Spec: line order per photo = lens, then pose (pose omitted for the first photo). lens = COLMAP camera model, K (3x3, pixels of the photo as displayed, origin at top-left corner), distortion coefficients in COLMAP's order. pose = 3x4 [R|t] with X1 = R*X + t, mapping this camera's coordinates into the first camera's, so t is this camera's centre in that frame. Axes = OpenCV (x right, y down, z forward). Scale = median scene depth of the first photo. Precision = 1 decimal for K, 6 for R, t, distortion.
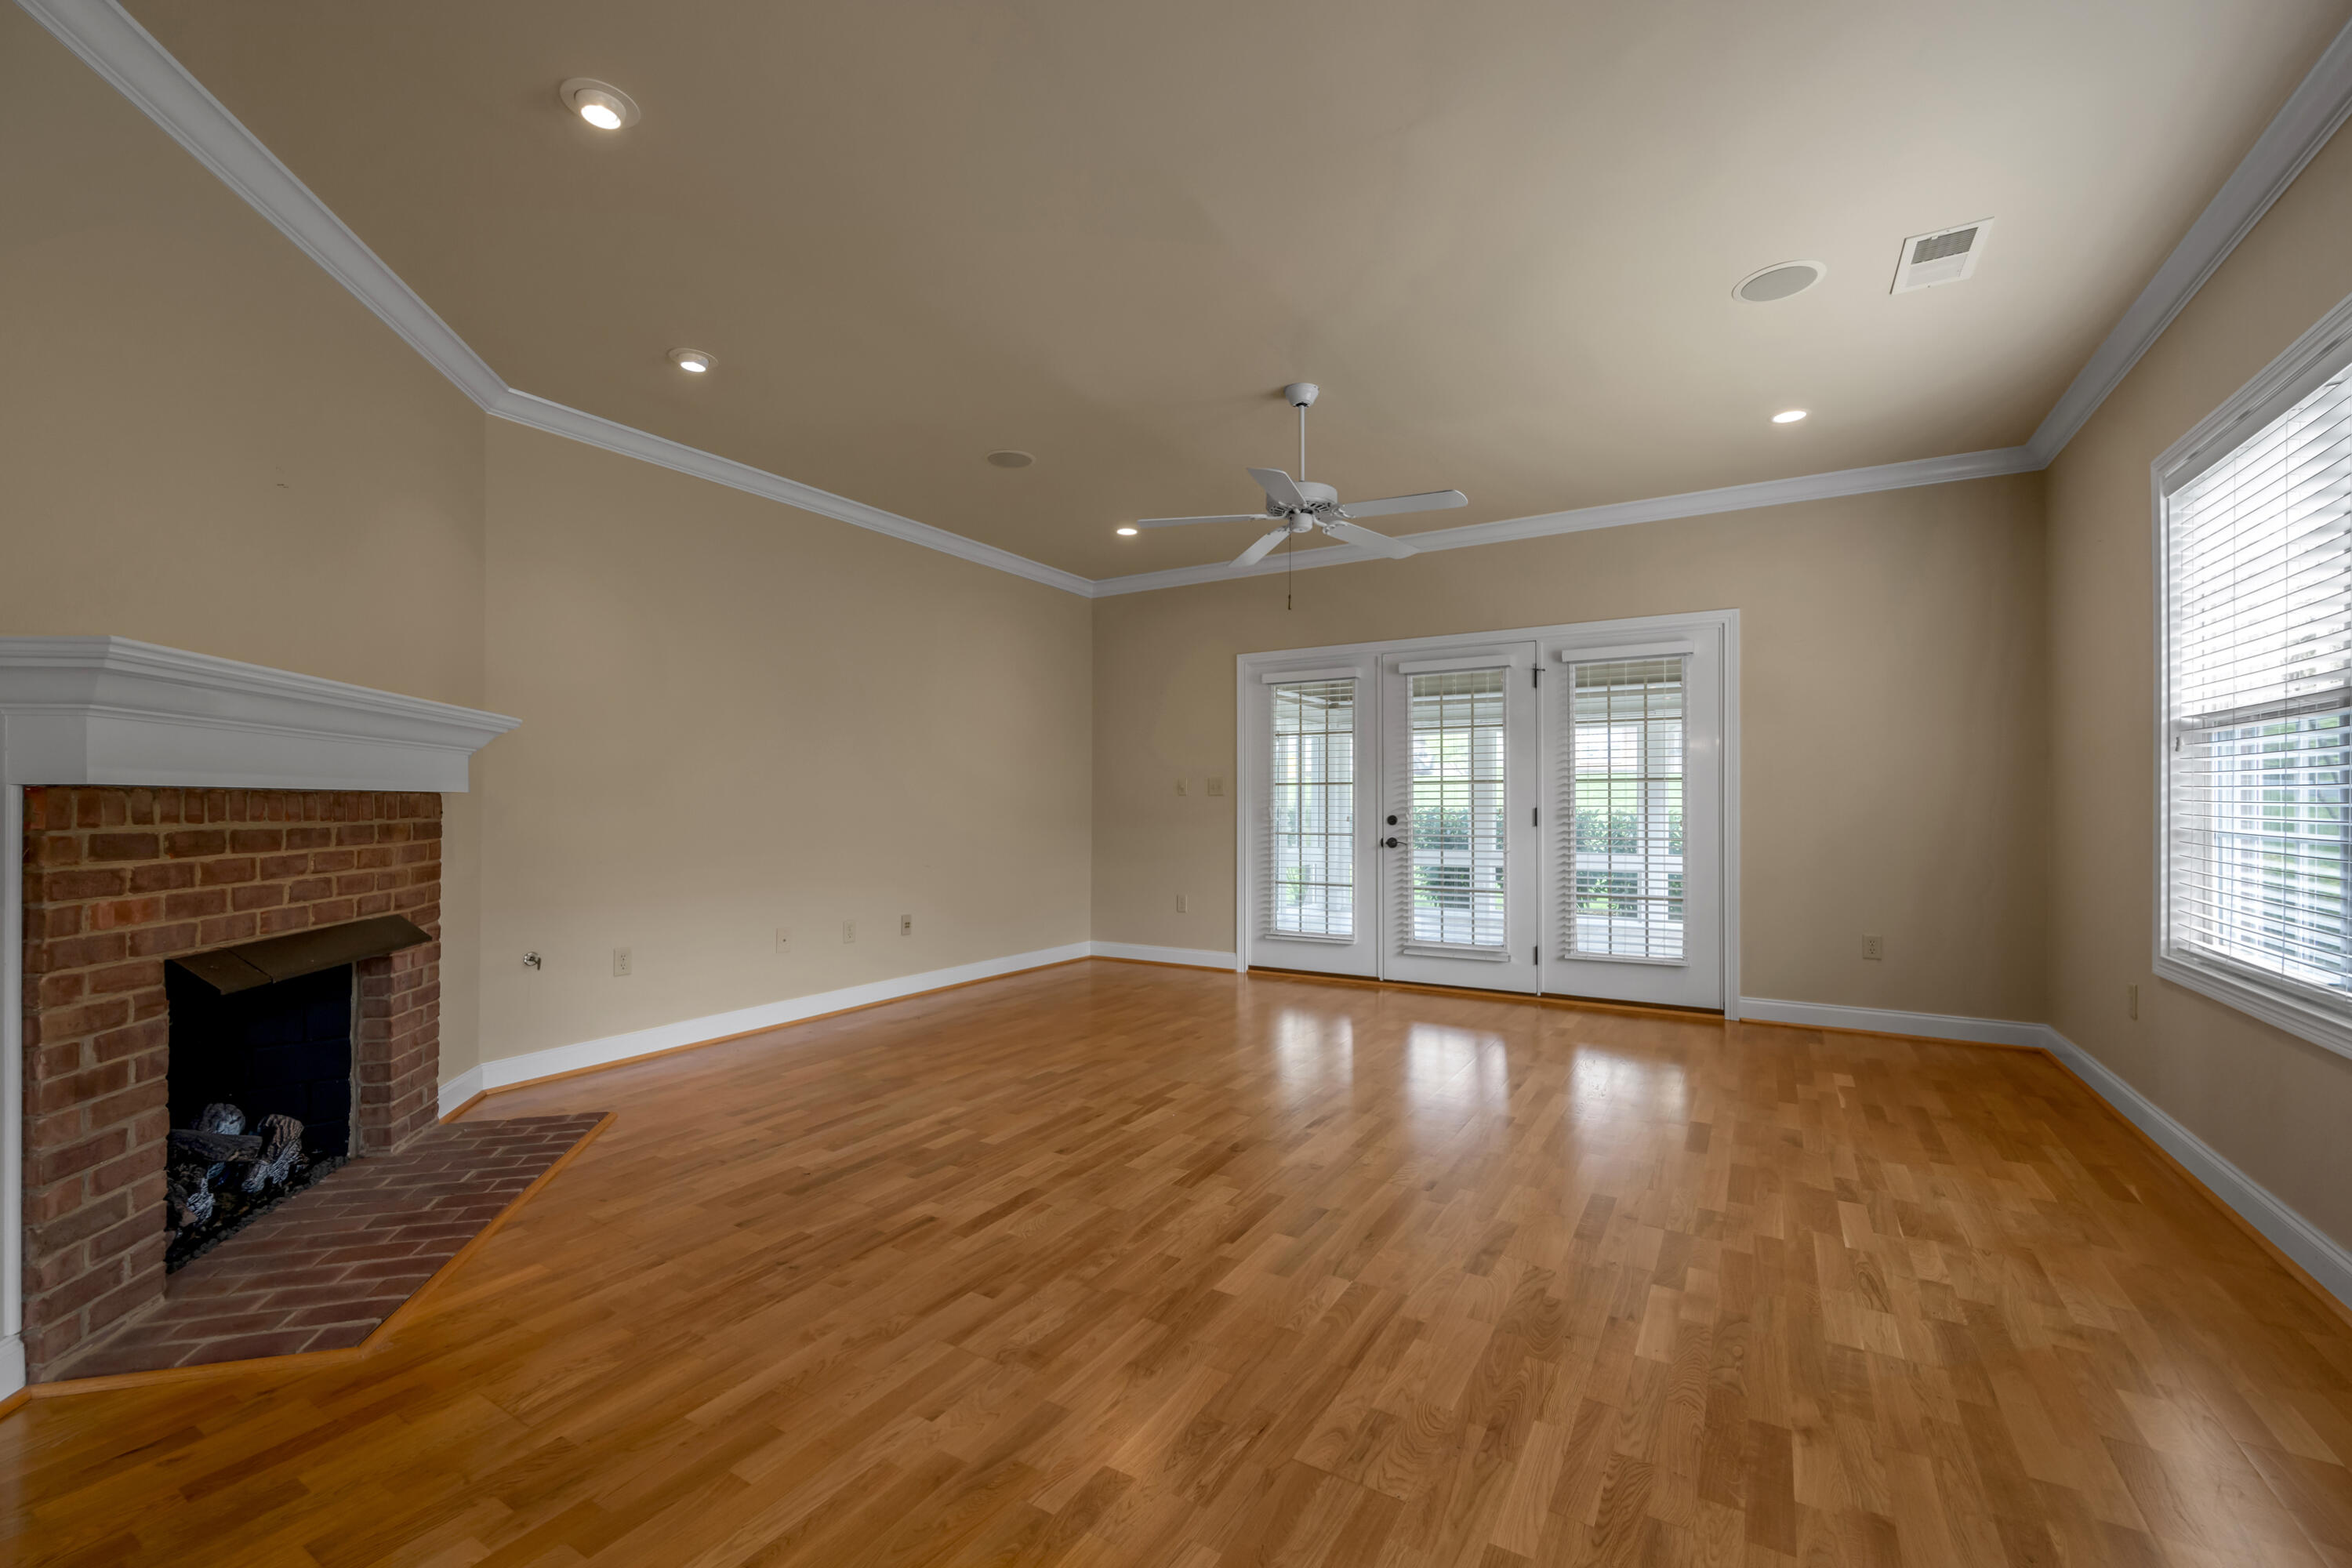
lens RADIAL K [[976.6, 0, 1196.8], [0, 976.6, 796.5], [0, 0, 1]] dist [-0.001870, -0.000041]
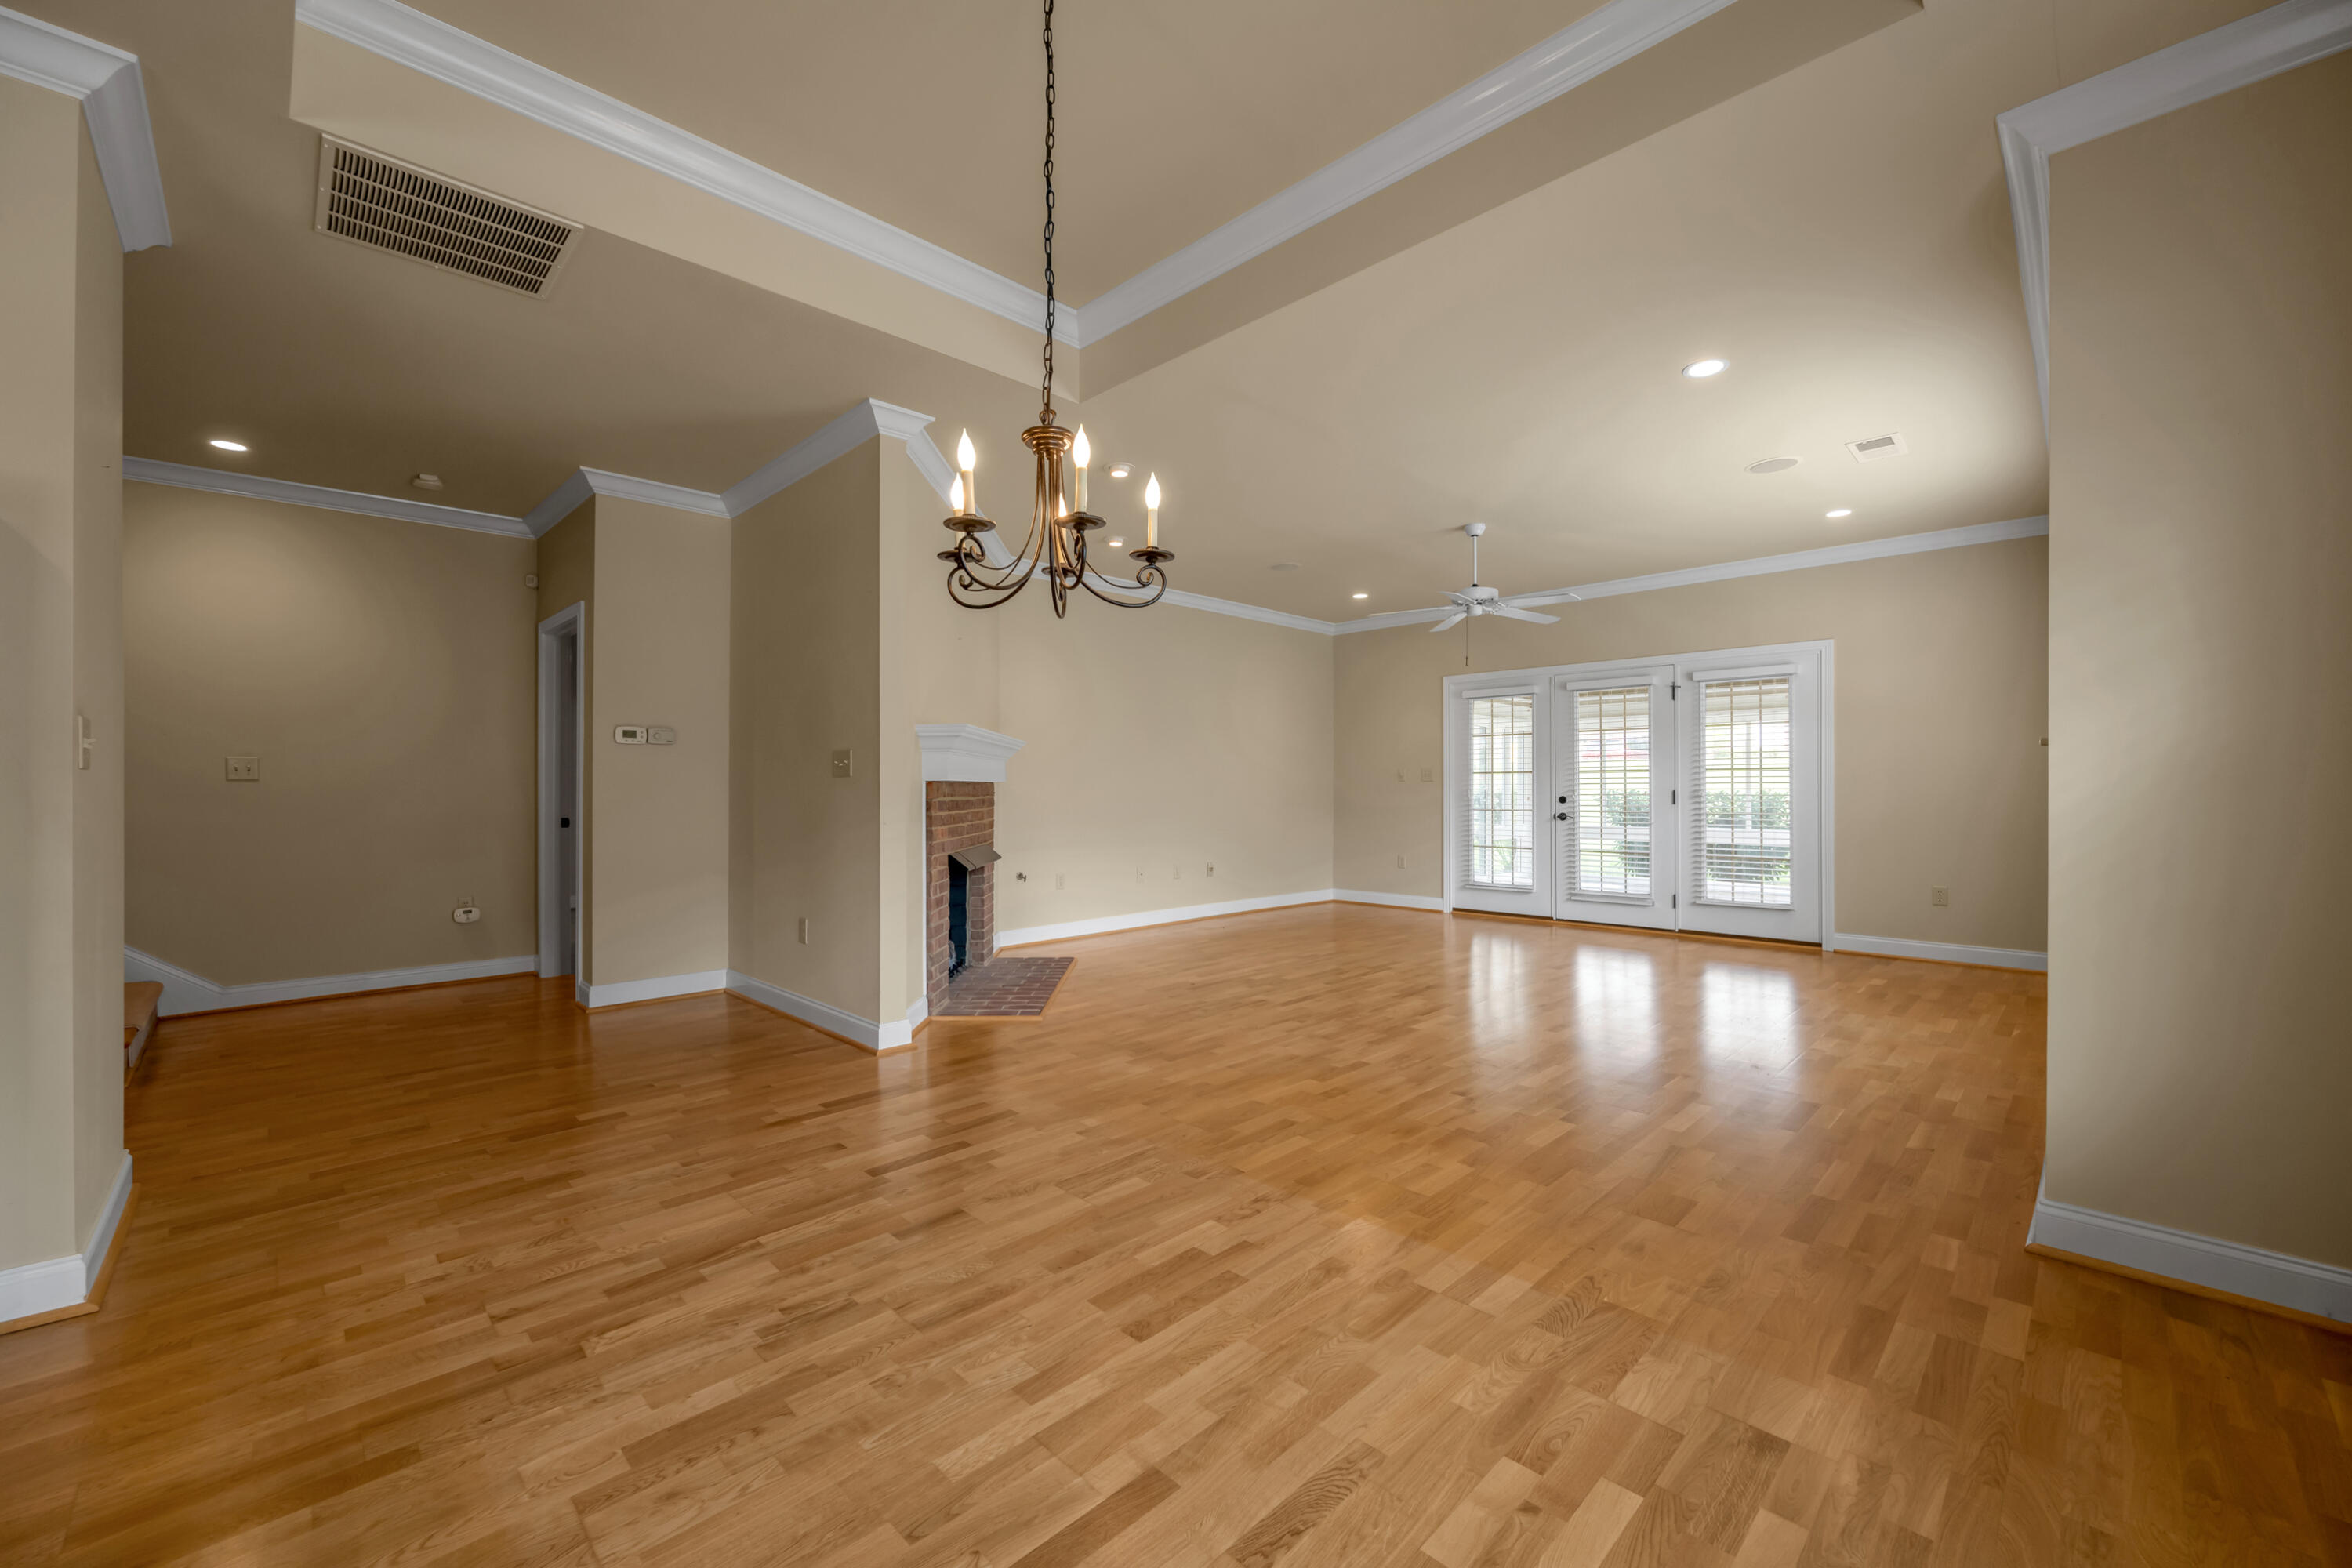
lens RADIAL K [[931.9, 0, 1172.8], [0, 931.9, 784.0], [0, 0, 1]] dist [-0.001828, -0.000029]
pose [[0.965379, -0.002612, -0.260839, 0.019313], [0.003506, 0.999989, 0.002962, -0.003193], [0.260828, -0.003774, 0.965378, -0.411483]]
